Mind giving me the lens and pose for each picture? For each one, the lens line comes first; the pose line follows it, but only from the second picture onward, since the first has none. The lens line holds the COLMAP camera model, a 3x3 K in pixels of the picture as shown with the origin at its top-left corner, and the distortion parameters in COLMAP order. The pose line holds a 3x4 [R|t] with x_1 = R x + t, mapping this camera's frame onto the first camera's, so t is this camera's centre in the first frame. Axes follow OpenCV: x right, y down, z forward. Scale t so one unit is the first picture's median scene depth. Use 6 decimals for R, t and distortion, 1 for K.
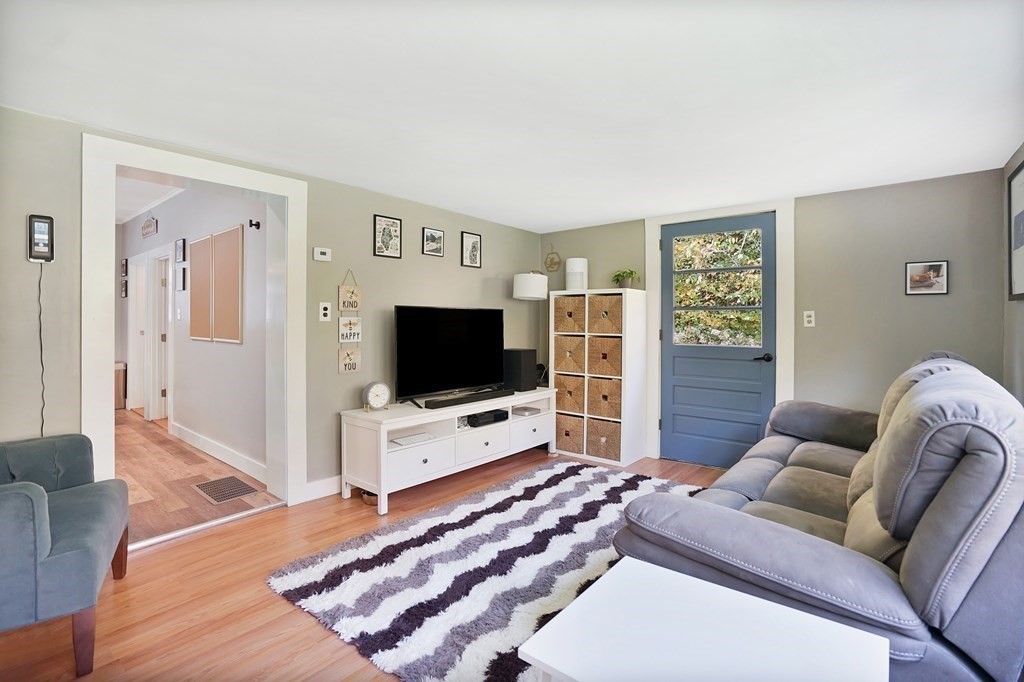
lens RADIAL K [[492.4, 0, 500.9], [0, 492.4, 321.5], [0, 0, 1]] dist [-0.022989, 0.001391]
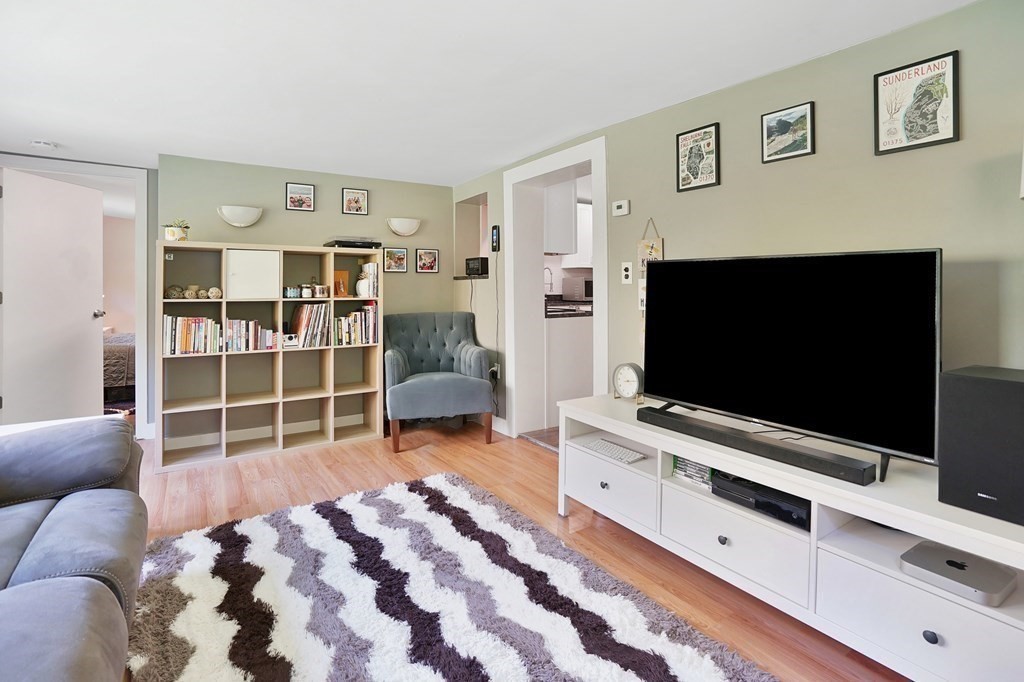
lens RADIAL K [[492.4, 0, 497.0], [0, 492.4, 280.5], [0, 0, 1]] dist [-0.022989, 0.001391]
pose [[-0.282952, -0.012821, -0.959048, 0.508077], [-0.004702, 0.999917, -0.011980, 0.004432], [0.959123, 0.001120, -0.282989, 0.965188]]
